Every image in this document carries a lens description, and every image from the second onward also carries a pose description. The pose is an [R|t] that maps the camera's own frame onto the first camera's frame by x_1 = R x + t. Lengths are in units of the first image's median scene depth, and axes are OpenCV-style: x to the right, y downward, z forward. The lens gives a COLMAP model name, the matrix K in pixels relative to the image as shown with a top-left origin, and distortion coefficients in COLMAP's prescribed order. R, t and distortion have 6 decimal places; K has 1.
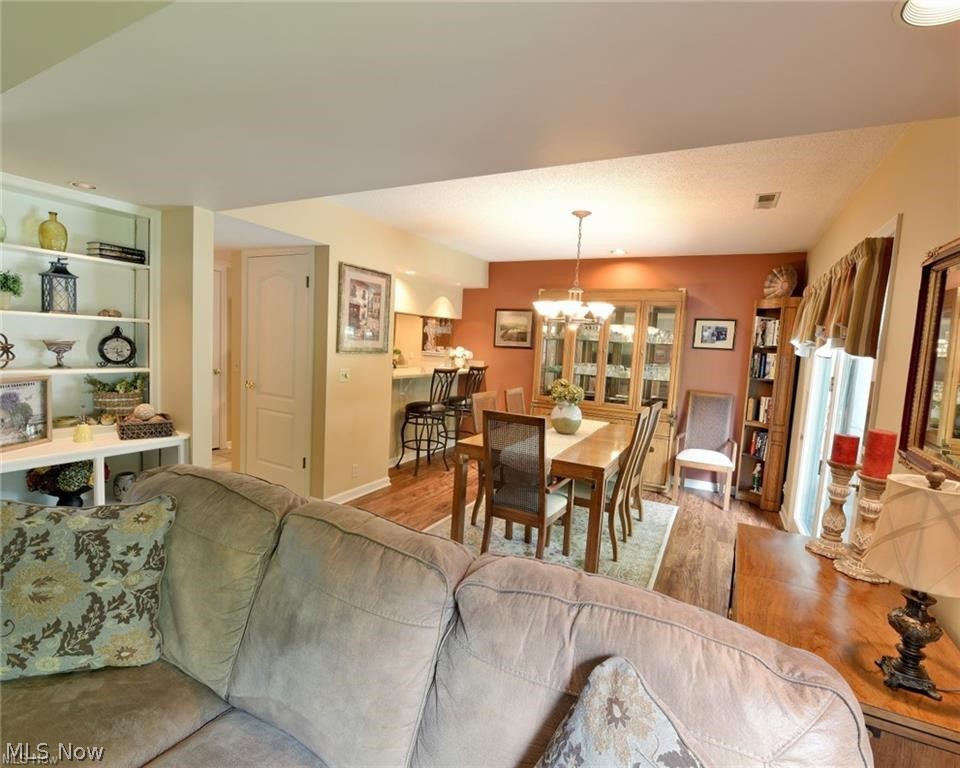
lens RADIAL K [[460.3, 0, 480.0], [0, 460.3, 384.0], [0, 0, 1]] dist [-0.010233, -0.004926]
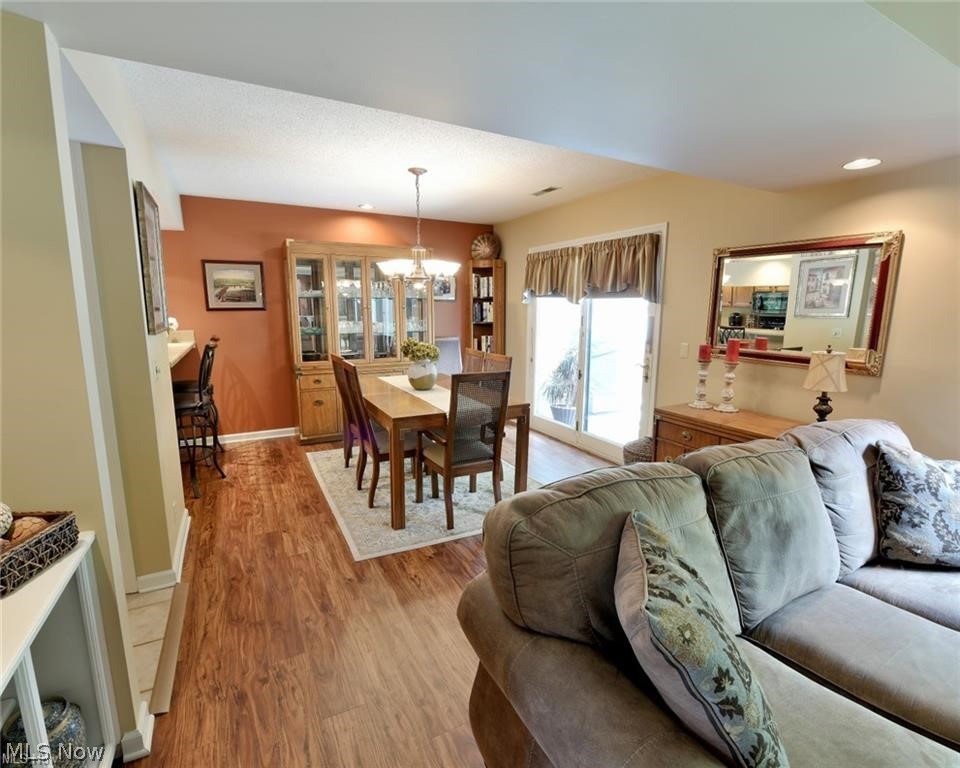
lens RADIAL K [[460.3, 0, 480.0], [0, 460.3, 384.0], [0, 0, 1]] dist [-0.010233, -0.004926]
pose [[0.553967, -0.190124, 0.810539, -0.501503], [0.101561, 0.981737, 0.160869, -0.050712], [-0.826320, -0.006797, 0.563159, 0.263788]]
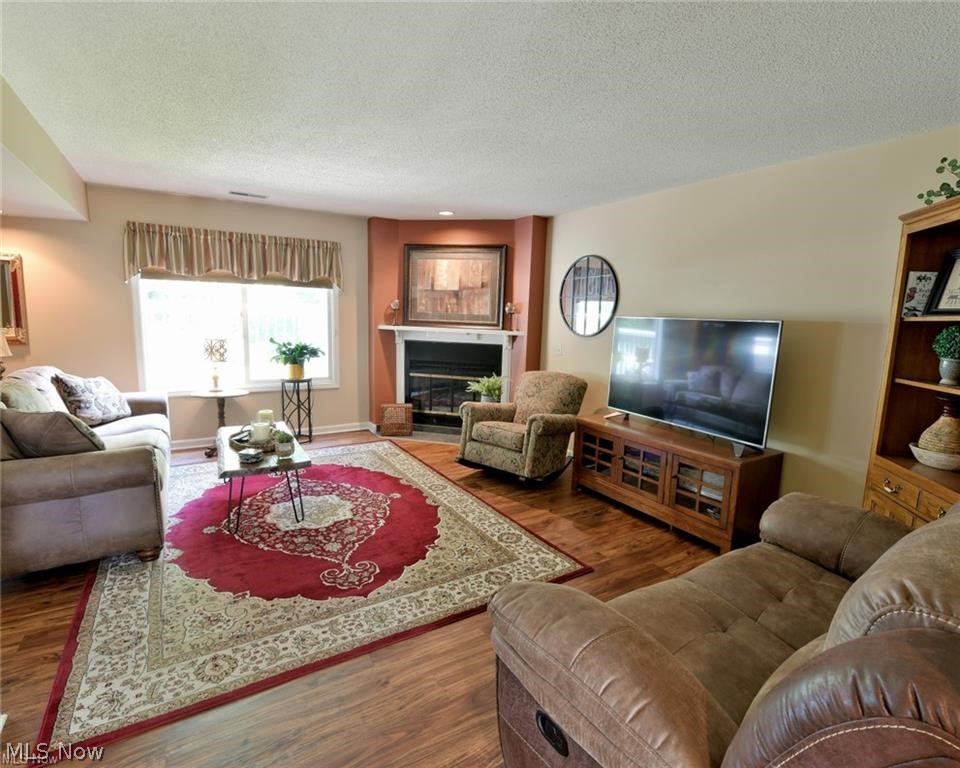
lens RADIAL K [[477.4, 0, 480.0], [0, 477.4, 384.0], [0, 0, 1]] dist [-0.003184, -0.000783]
pose [[-0.857604, -0.149514, 0.492098, -1.123424], [-0.026617, 0.968432, 0.247852, -0.111421], [-0.513621, 0.199461, -0.834511, 0.569213]]
